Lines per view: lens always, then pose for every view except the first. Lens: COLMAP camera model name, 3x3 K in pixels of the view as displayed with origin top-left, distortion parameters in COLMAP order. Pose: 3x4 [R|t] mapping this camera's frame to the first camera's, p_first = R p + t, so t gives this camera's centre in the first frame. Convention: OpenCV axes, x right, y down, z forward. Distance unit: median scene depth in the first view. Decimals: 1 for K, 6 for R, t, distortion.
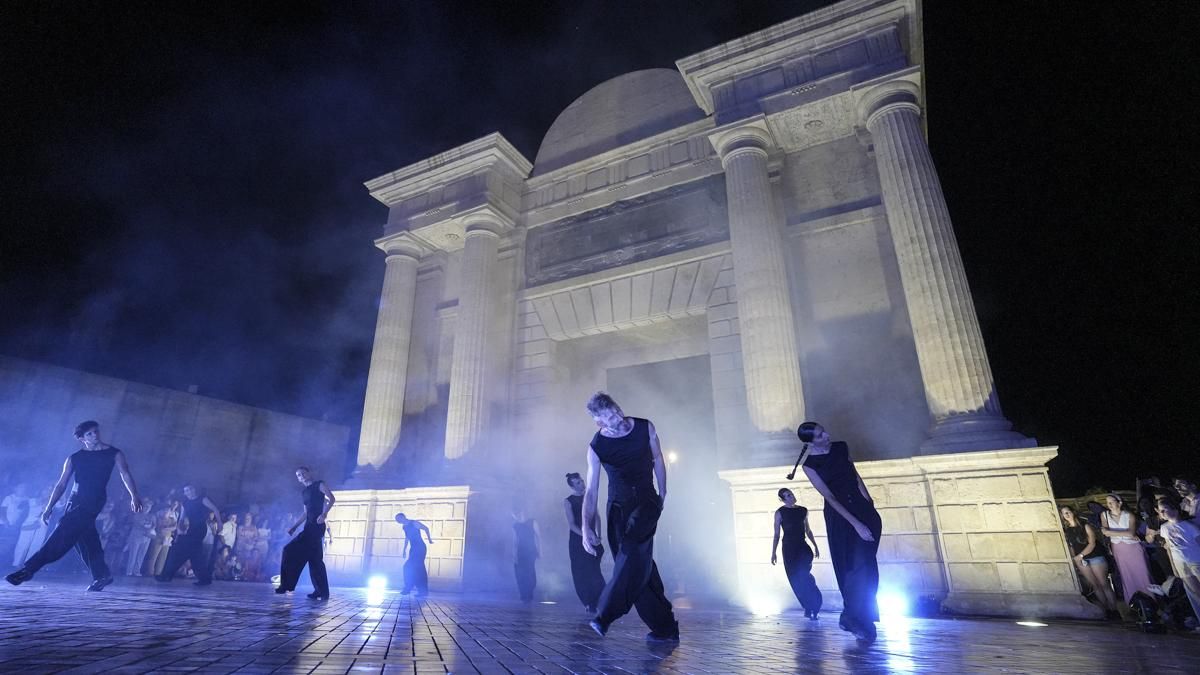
lens RADIAL K [[619.4, 0, 576.8], [0, 619.4, 299.8], [0, 0, 1]] dist [-0.072672, 0.024133]
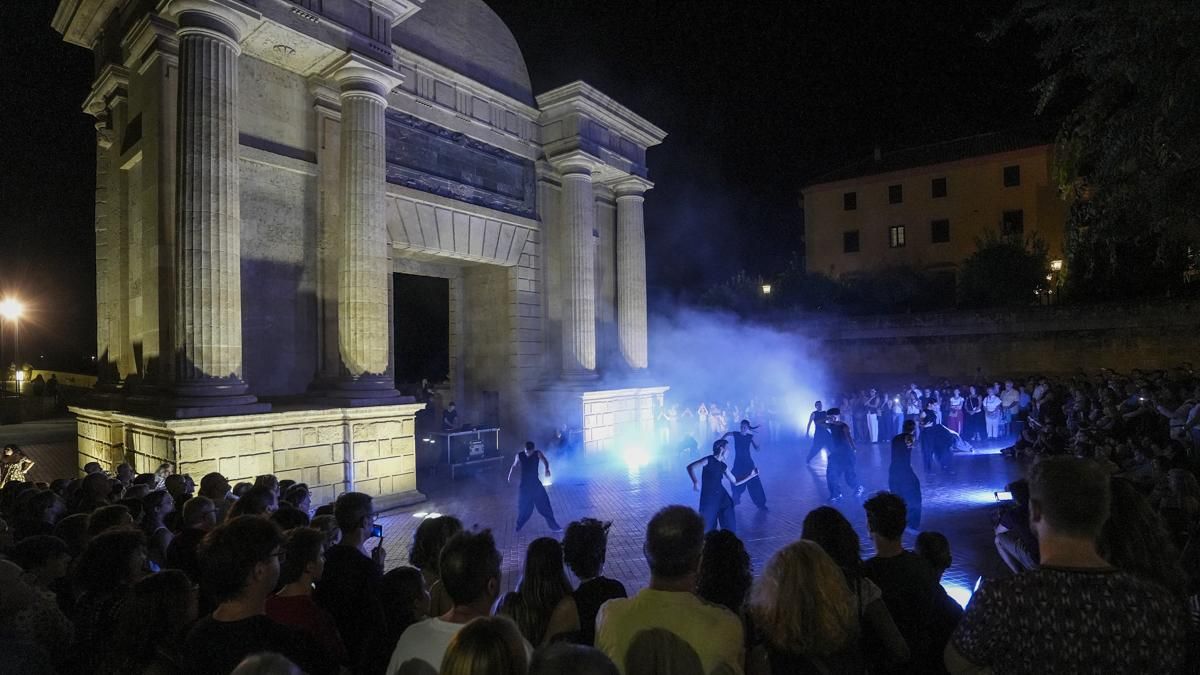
lens RADIAL K [[608.6, 0, 610.1], [0, 608.6, 377.9], [0, 0, 1]] dist [-0.083279, 0.034534]
pose [[0.099332, -0.025356, 0.994731, -0.926553], [-0.362588, 0.930022, 0.059914, 0.074844], [-0.926641, -0.366629, 0.083187, 0.528818]]
